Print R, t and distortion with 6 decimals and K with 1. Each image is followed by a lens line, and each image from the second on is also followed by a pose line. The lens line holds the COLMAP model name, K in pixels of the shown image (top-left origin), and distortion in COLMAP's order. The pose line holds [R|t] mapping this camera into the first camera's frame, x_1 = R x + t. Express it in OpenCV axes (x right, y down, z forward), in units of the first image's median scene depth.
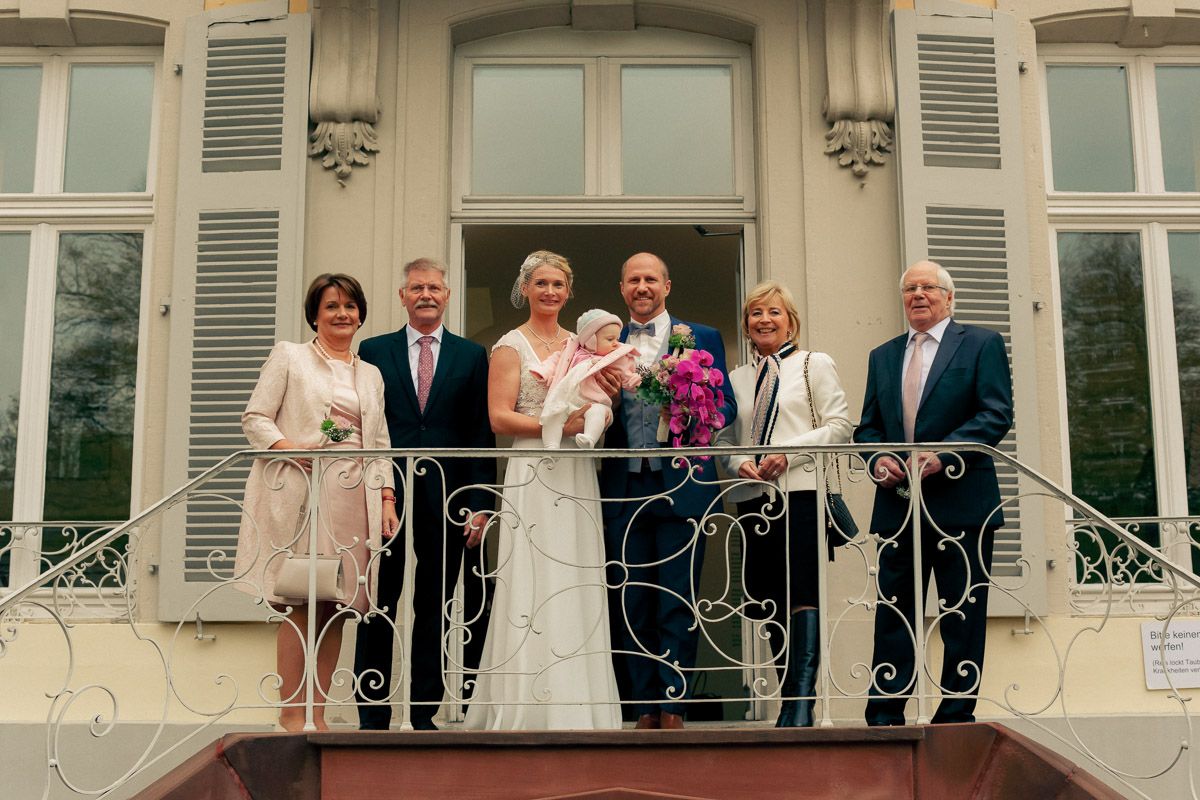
lens RADIAL K [[1733.1, 0, 596.0], [0, 1733.1, 347.8], [0, 0, 1]] dist [-0.135396, 0.013869]
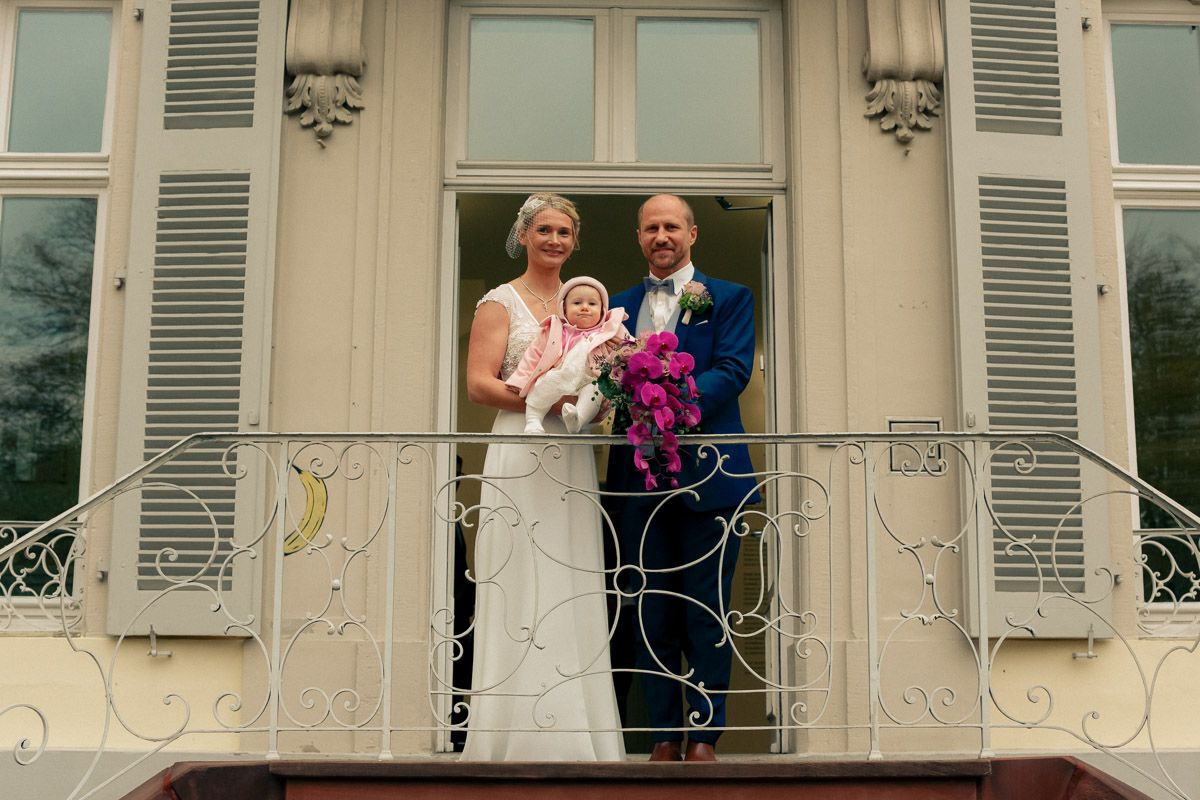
lens RADIAL K [[1734.7, 0, 603.0], [0, 1734.7, 382.0], [0, 0, 1]] dist [-0.163046, 0.282580]
pose [[0.999913, 0.009835, 0.008806, -0.009060], [-0.009829, 0.999951, -0.000695, 0.026607], [-0.008812, 0.000609, 0.999961, 0.113027]]
